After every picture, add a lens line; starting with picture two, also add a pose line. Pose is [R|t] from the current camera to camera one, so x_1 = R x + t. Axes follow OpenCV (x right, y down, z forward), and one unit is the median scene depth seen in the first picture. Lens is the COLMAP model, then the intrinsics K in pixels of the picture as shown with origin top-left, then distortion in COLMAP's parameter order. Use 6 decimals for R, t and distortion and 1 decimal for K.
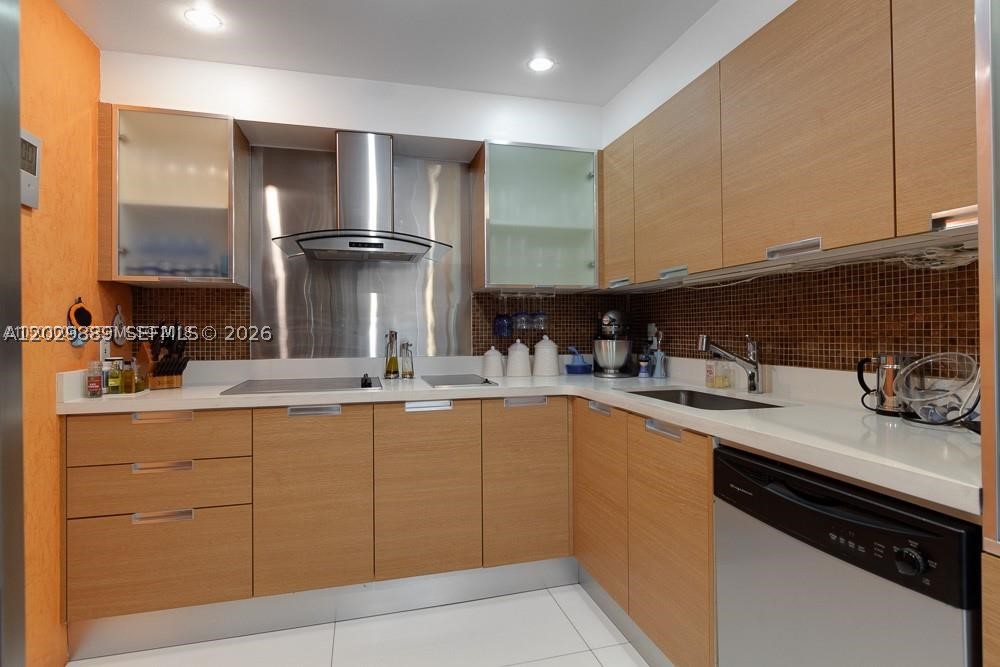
lens RADIAL K [[518.3, 0, 498.0], [0, 518.3, 329.0], [0, 0, 1]] dist [-0.005052, 0.001391]
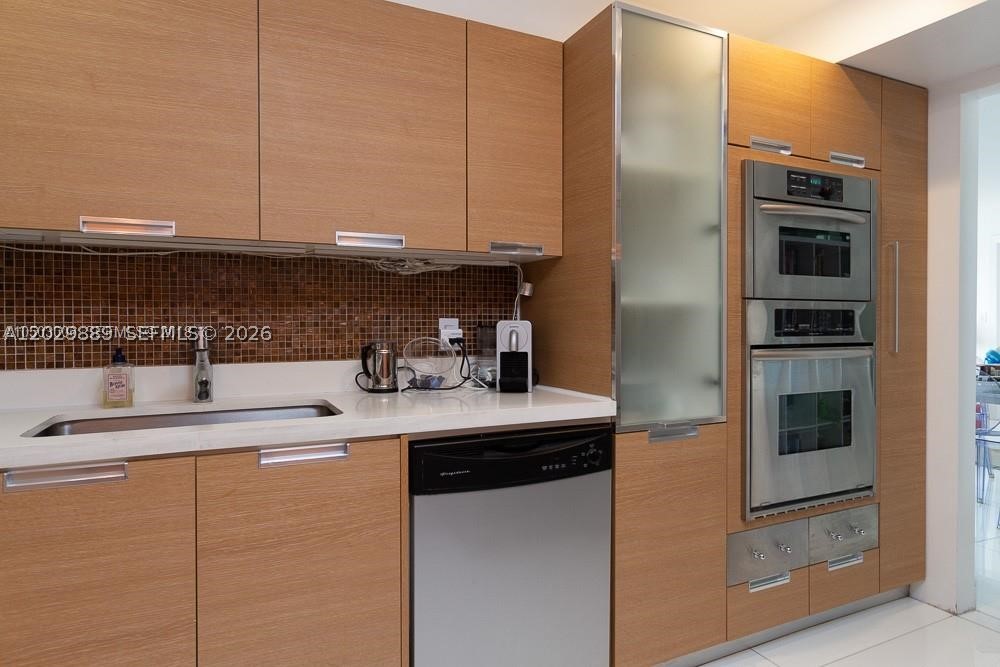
lens RADIAL K [[599.5, 0, 501.7], [0, 599.5, 330.5], [0, 0, 1]] dist [0.005010, -0.000062]
pose [[-0.193715, -0.013937, 0.980959, -1.540618], [-0.001927, 0.999903, 0.013825, 0.010058], [-0.981056, 0.000788, -0.193723, 2.389145]]
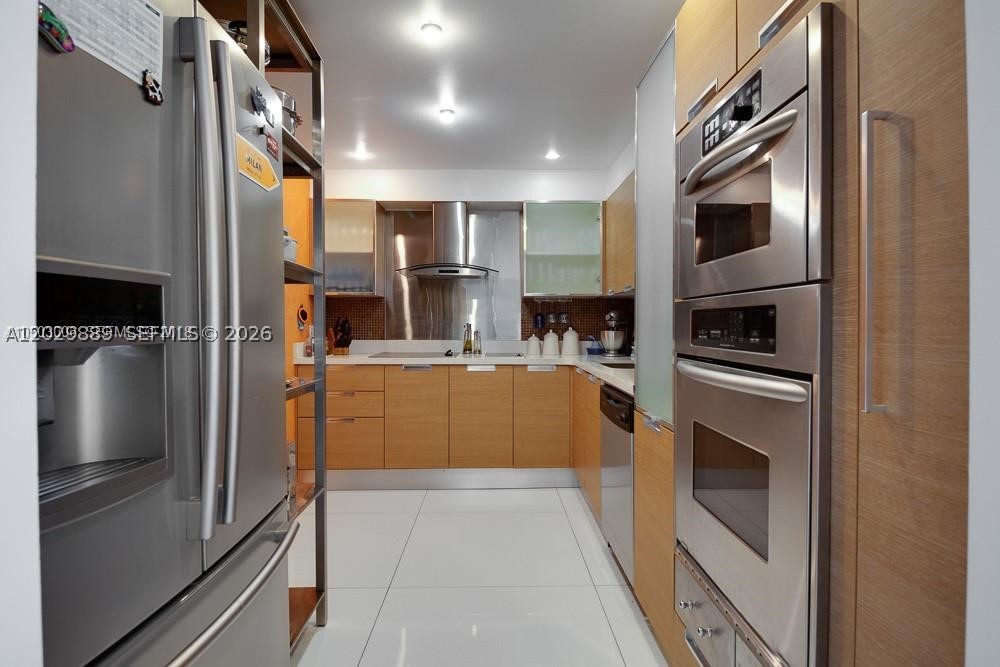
lens RADIAL K [[518.3, 0, 503.0], [0, 518.3, 331.4], [0, 0, 1]] dist [-0.005052, 0.001391]
pose [[0.969985, 0.011420, -0.242895, 0.277697], [-0.007560, 0.999830, 0.016818, 0.000717], [0.243046, -0.014477, 0.969907, -0.496047]]
